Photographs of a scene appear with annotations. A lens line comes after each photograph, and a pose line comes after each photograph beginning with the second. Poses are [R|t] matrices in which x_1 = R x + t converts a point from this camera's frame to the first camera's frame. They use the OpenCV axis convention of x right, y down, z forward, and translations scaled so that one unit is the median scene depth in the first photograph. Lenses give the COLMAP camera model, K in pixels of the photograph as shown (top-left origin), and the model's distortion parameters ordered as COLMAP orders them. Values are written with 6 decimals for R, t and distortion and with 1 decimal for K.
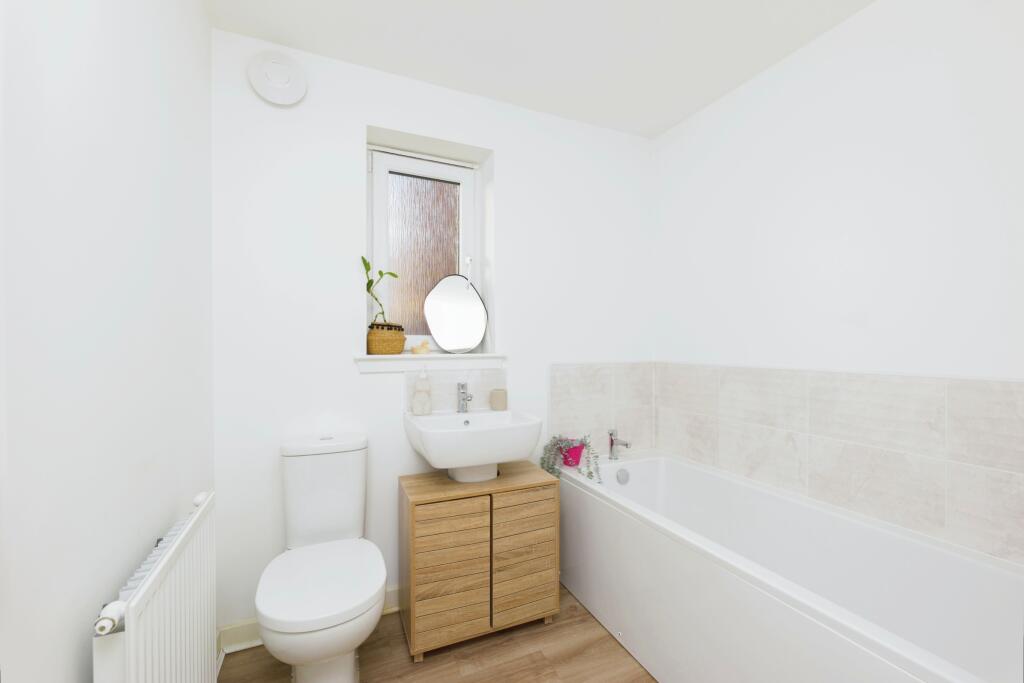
lens RADIAL K [[415.6, 0, 510.8], [0, 415.6, 346.5], [0, 0, 1]] dist [-0.004791, -0.000794]
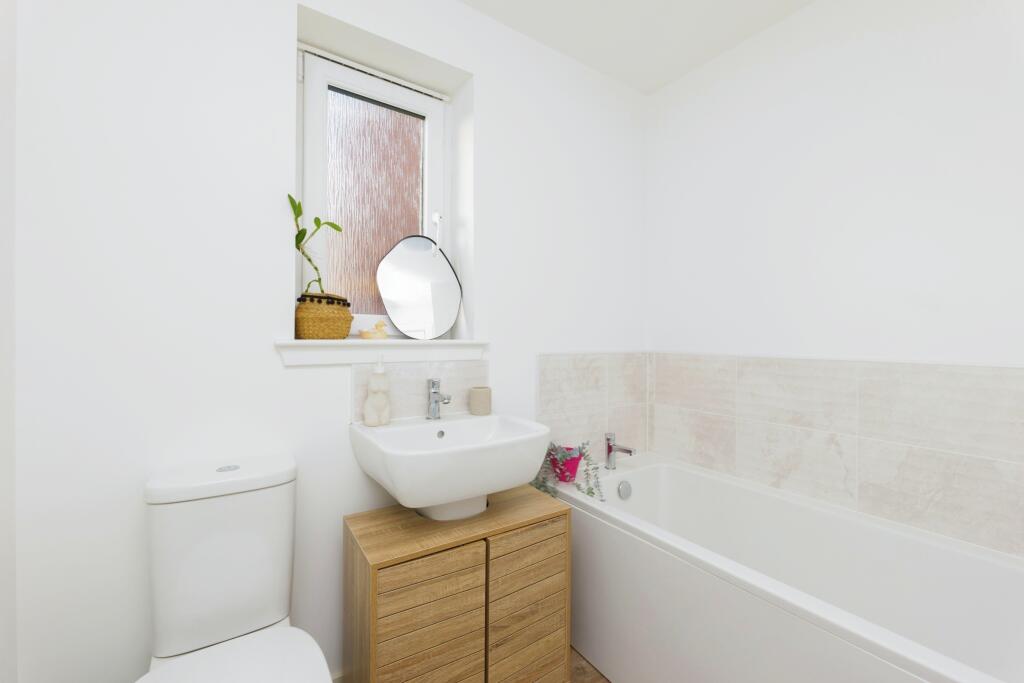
lens RADIAL K [[415.6, 0, 512.1], [0, 415.6, 337.0], [0, 0, 1]] dist [-0.004791, -0.000794]
pose [[0.983771, 0.008673, 0.179217, -0.116875], [-0.007969, 0.999957, -0.004644, 0.015960], [-0.179250, 0.003140, 0.983799, 0.262996]]
